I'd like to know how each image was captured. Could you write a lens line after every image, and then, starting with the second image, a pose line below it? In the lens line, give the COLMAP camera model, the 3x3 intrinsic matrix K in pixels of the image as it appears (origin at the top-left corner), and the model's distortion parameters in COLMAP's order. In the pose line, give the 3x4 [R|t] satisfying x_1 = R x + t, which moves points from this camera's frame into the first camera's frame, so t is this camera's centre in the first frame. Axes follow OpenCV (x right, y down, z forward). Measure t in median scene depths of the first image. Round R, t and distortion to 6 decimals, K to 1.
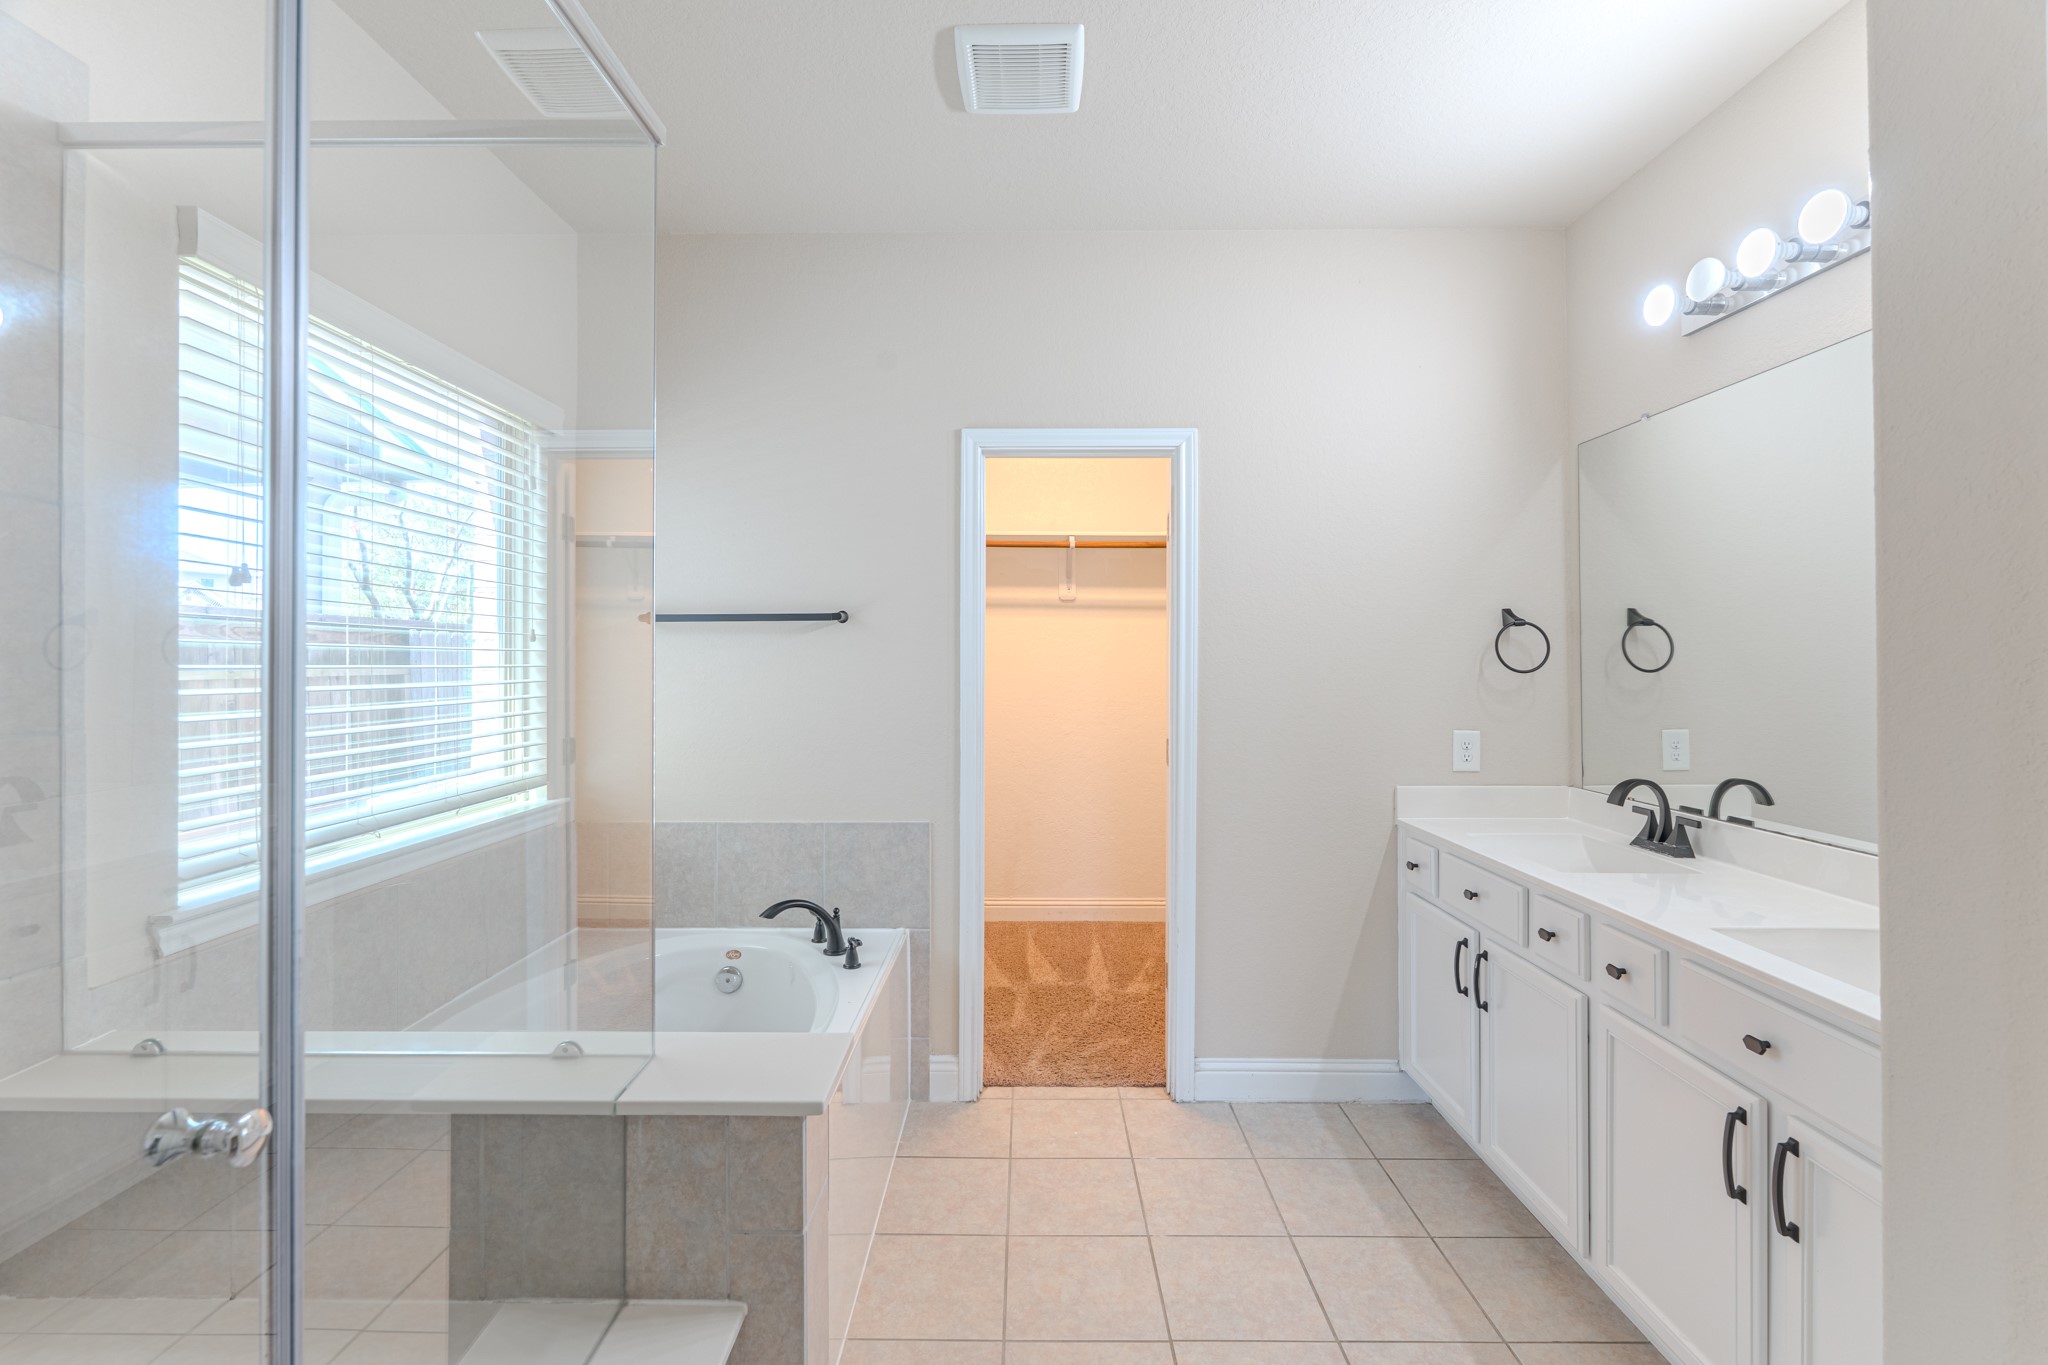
lens RADIAL K [[898.5, 0, 1022.0], [0, 898.5, 676.3], [0, 0, 1]] dist [-0.001465, -0.000053]
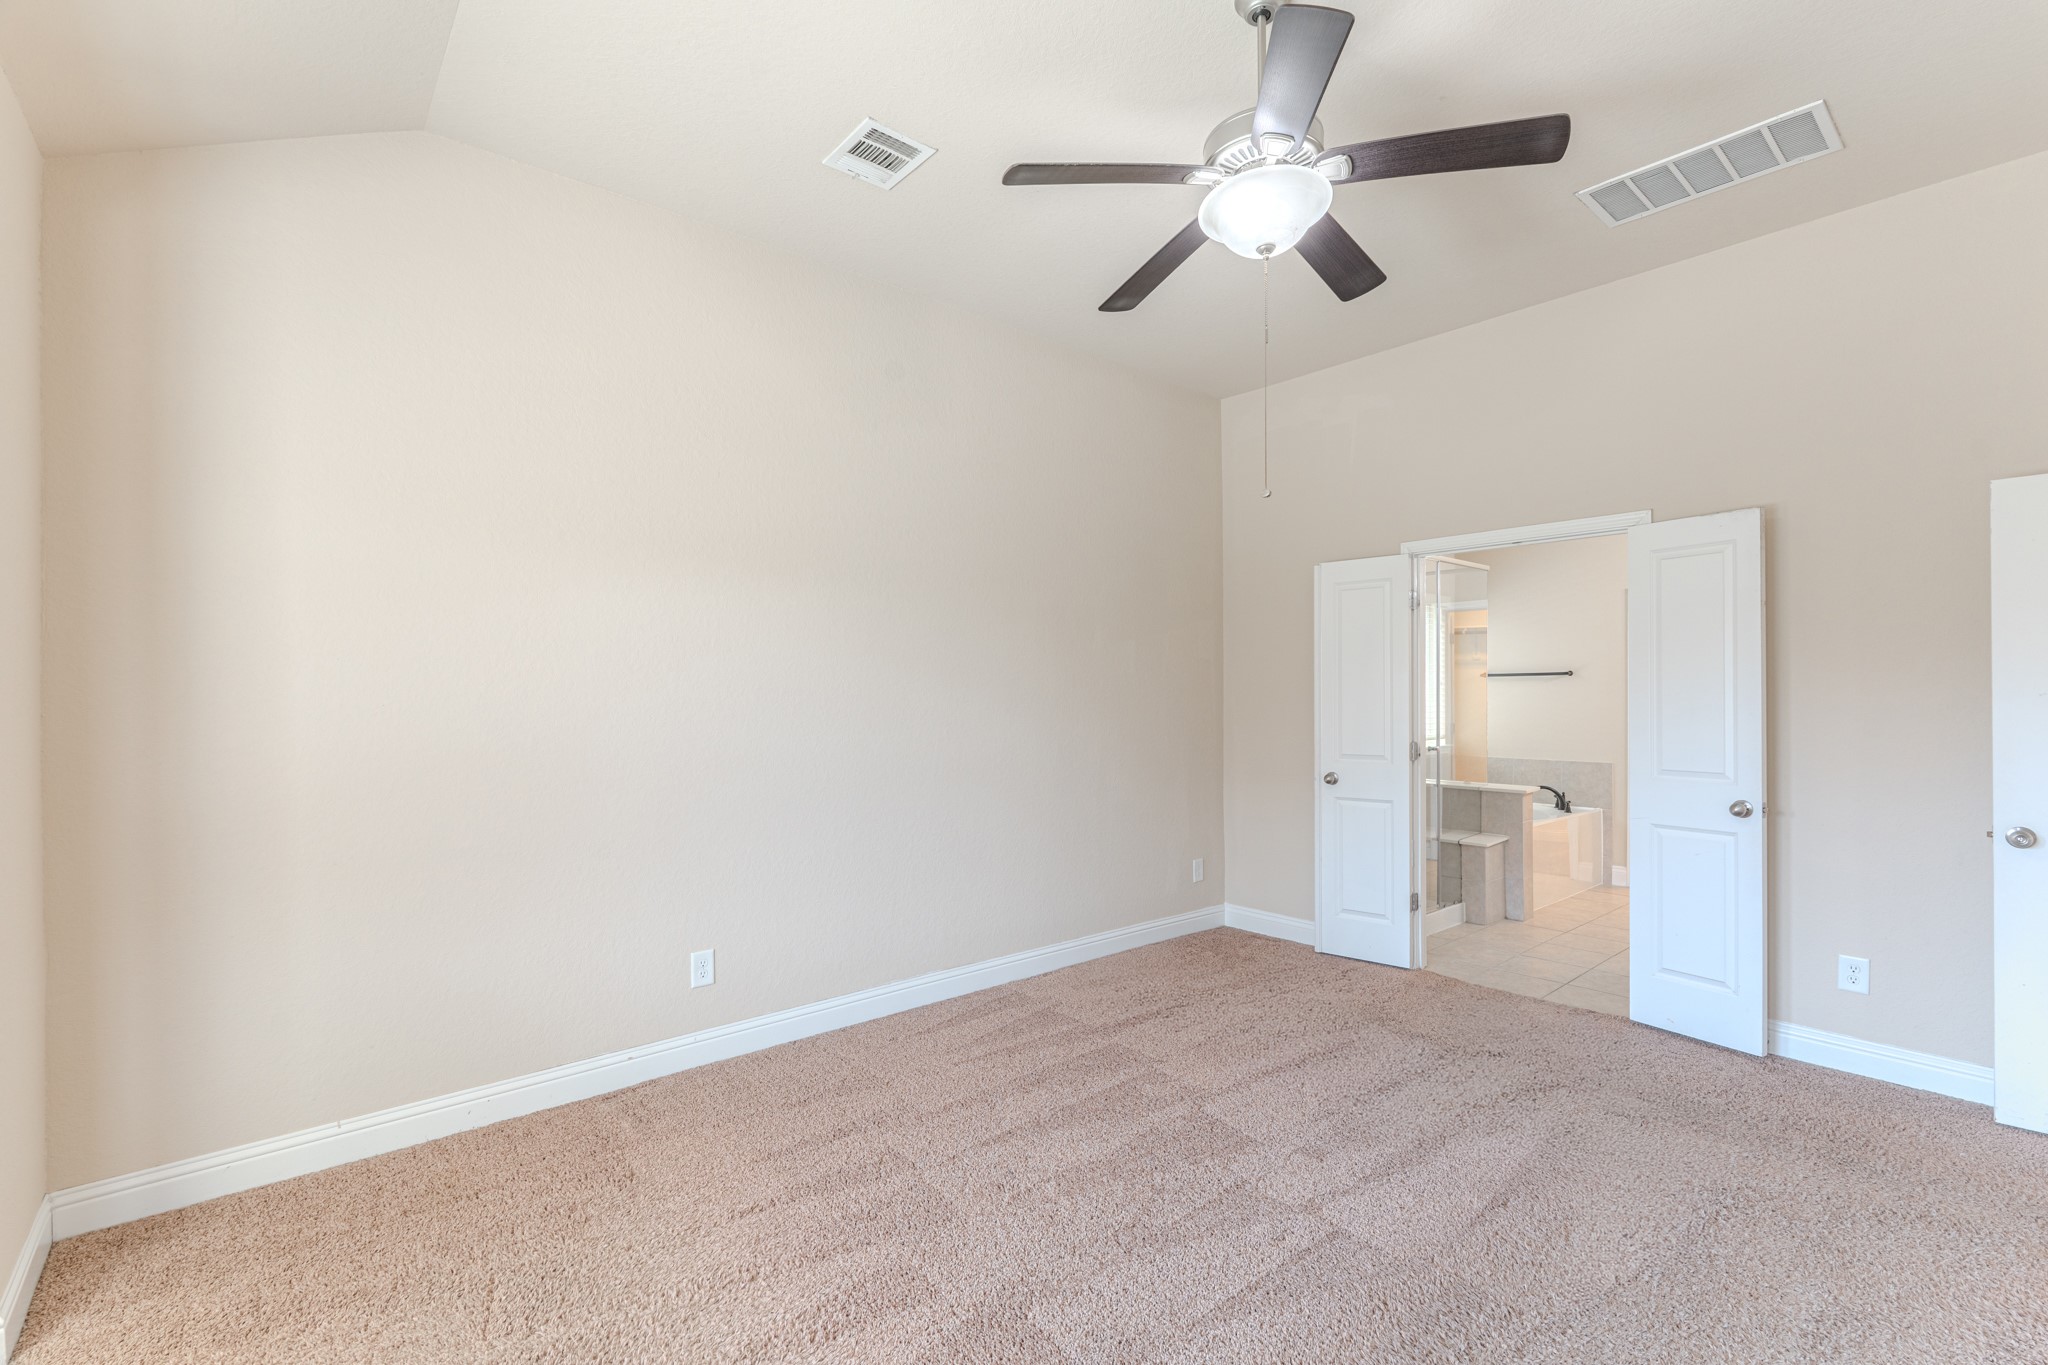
lens RADIAL K [[898.5, 0, 1022.0], [0, 898.5, 676.3], [0, 0, 1]] dist [-0.001465, -0.000053]
pose [[0.650355, -0.008778, -0.759580, 0.660948], [-0.009890, 0.999751, -0.020021, 0.002535], [0.759566, 0.020533, 0.650106, -1.640049]]
